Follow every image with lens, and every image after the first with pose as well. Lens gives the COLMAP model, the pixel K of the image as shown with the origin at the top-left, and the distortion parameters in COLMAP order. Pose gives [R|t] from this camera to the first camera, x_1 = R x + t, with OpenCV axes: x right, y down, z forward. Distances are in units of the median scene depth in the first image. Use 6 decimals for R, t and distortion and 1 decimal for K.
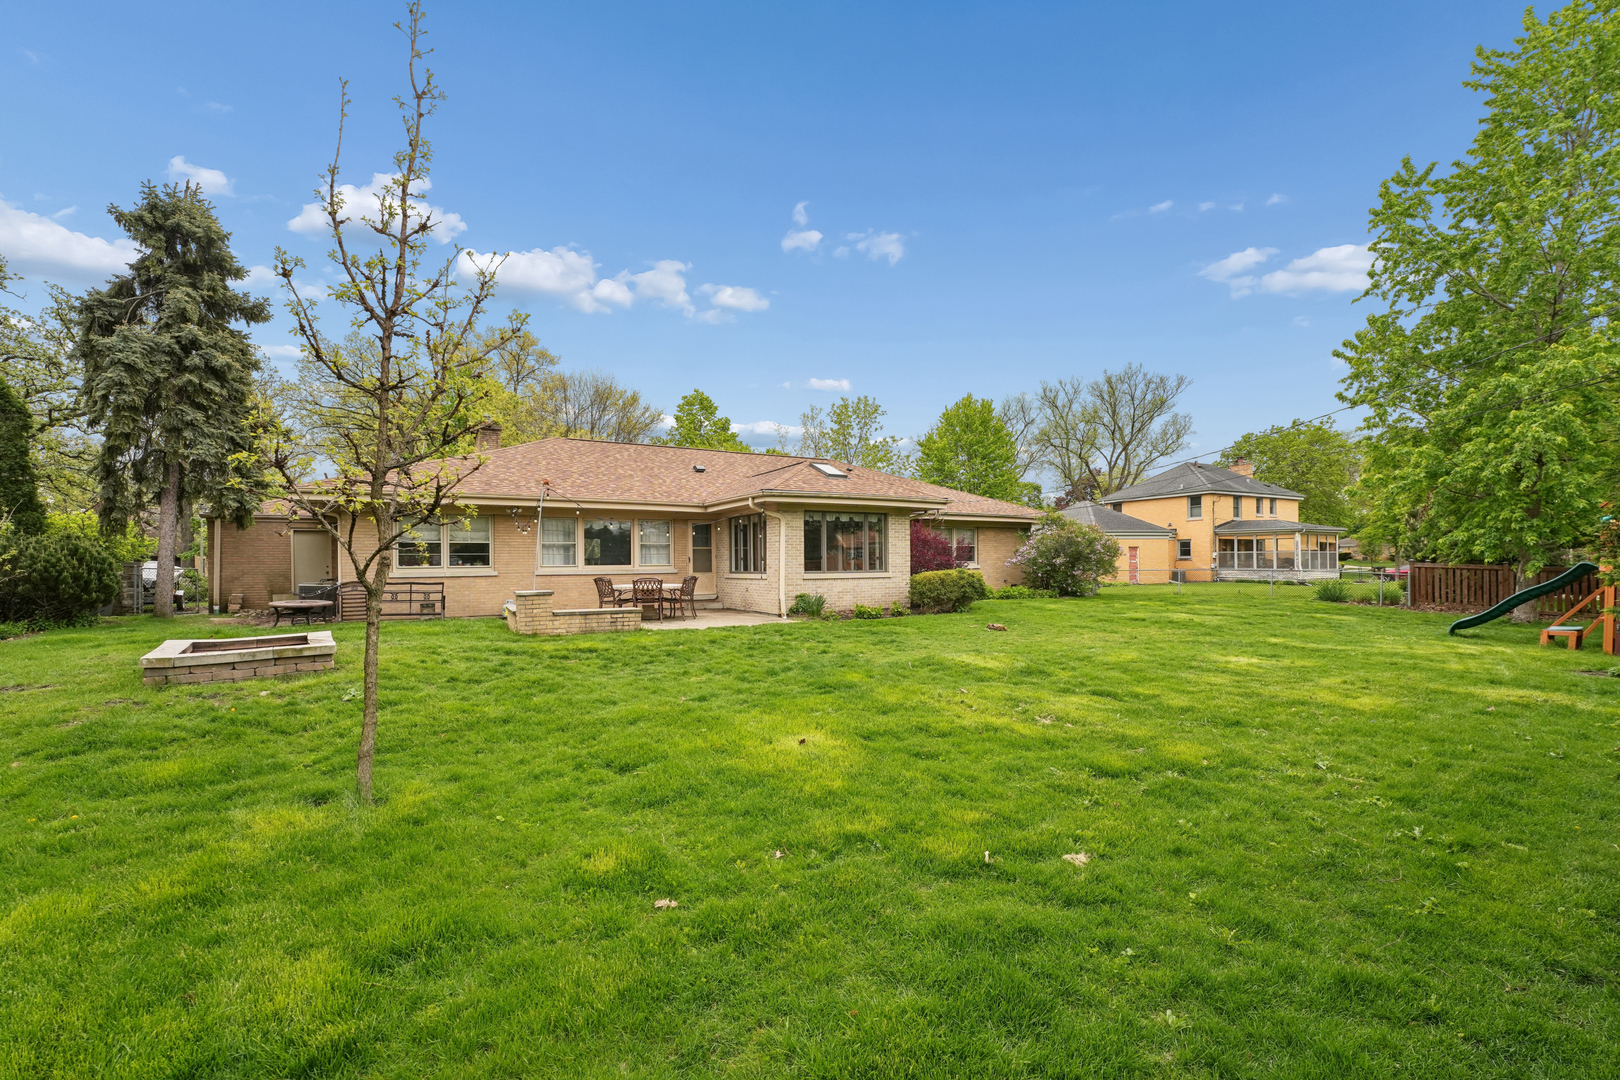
lens RADIAL K [[689.9, 0, 805.6], [0, 689.9, 558.6], [0, 0, 1]] dist [-0.001715, -0.000133]
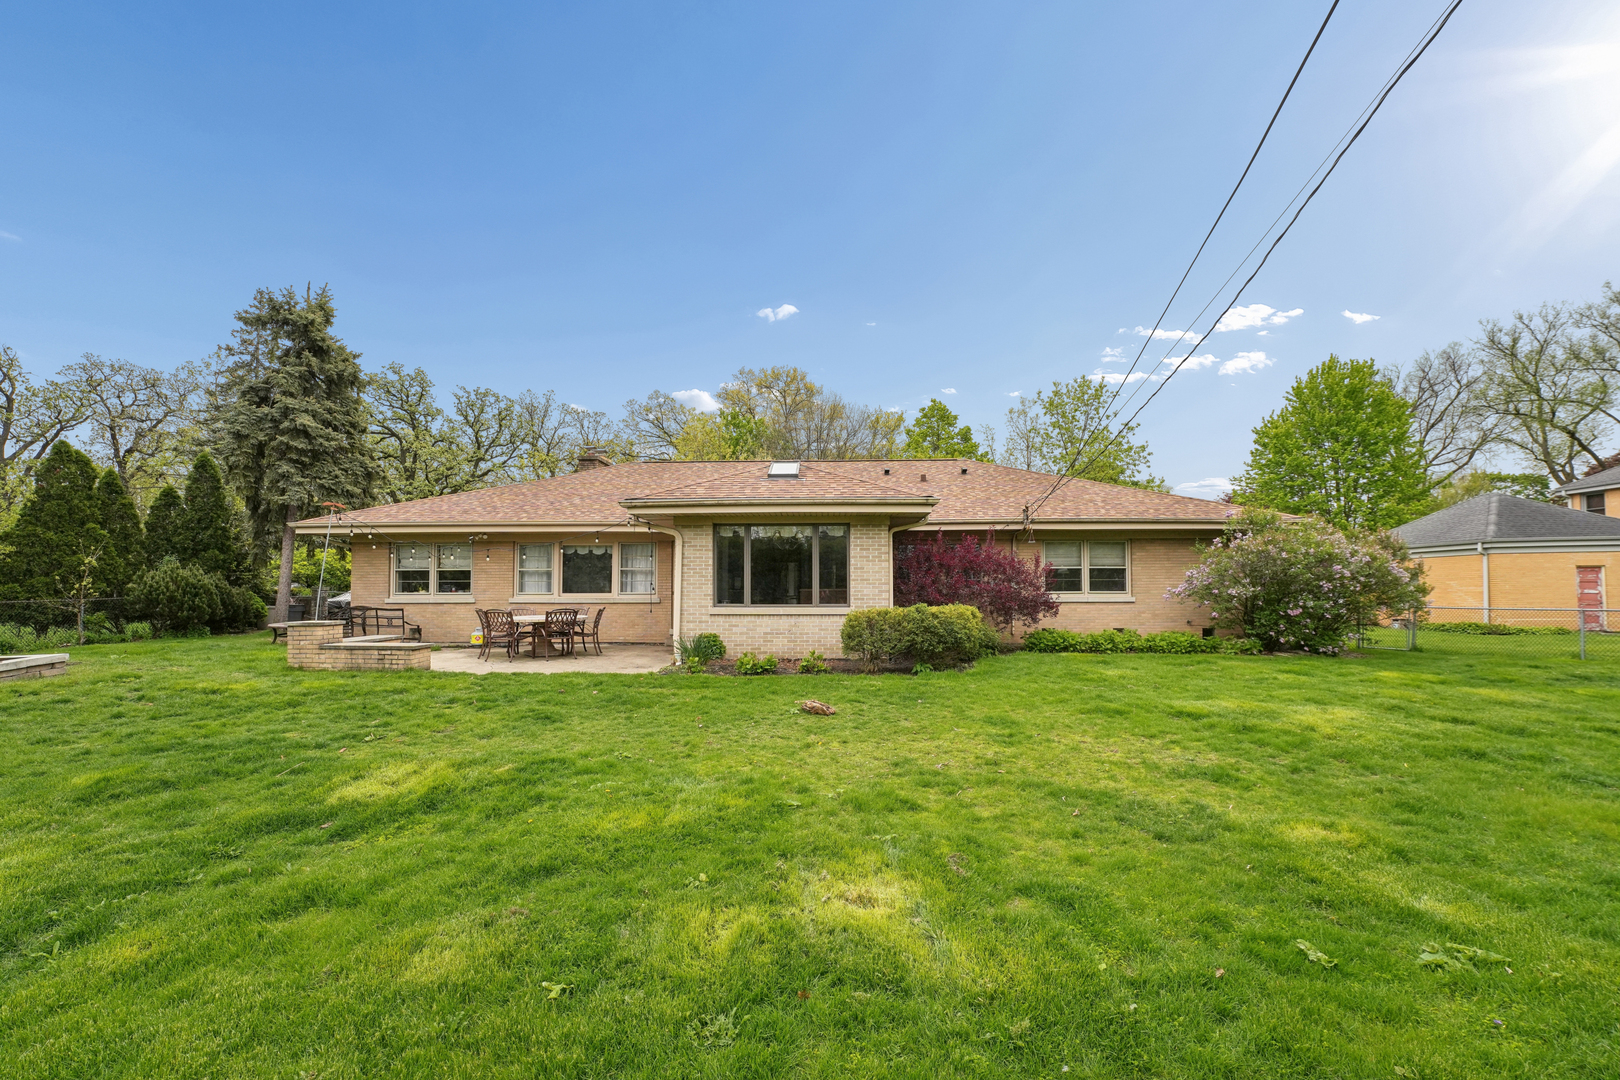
lens RADIAL K [[688.2, 0, 810.0], [0, 688.2, 540.0], [0, 0, 1]] dist [-0.013889, 0.000278]
pose [[0.848535, -0.031397, -0.528206, 0.364643], [-0.002110, 0.998029, -0.062712, -0.003454], [0.529134, 0.054328, 0.846797, 0.306311]]
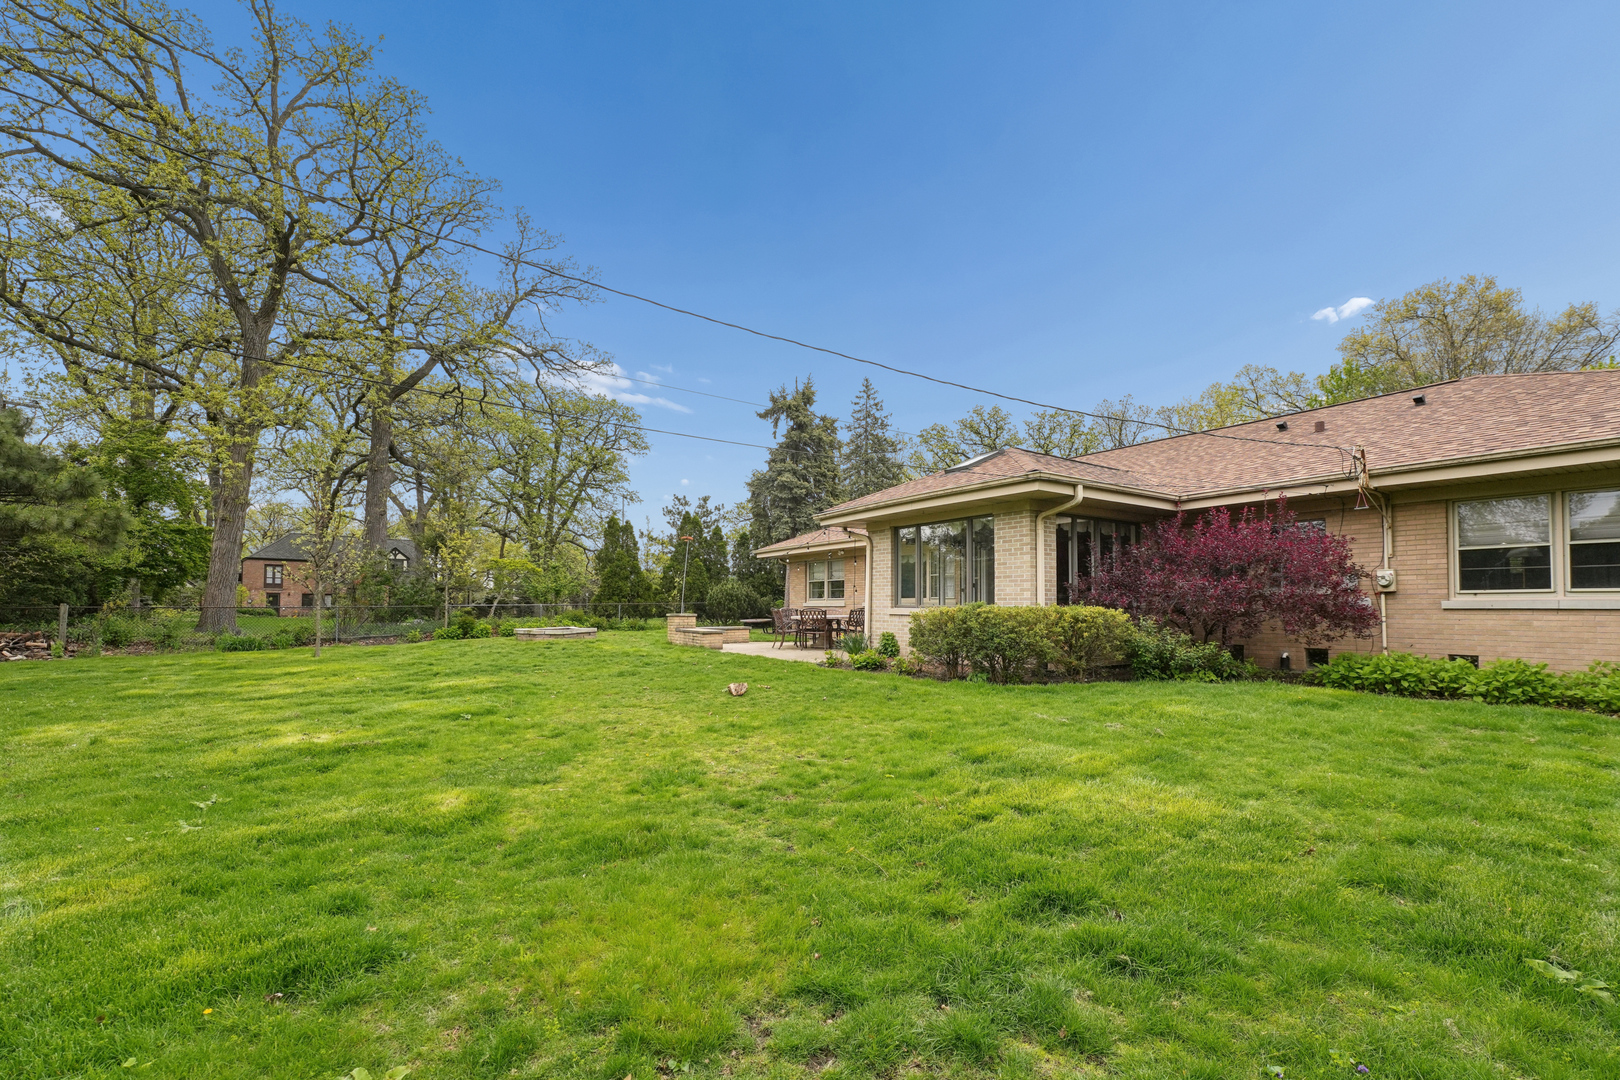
lens RADIAL K [[688.0, 0, 807.4], [0, 688.0, 584.9], [0, 0, 1]] dist [-0.000431, -0.000022]
pose [[0.068365, -0.021817, -0.997422, 0.578465], [0.002265, 0.999762, -0.021712, 0.009622], [0.997658, -0.000775, 0.068398, 0.631409]]
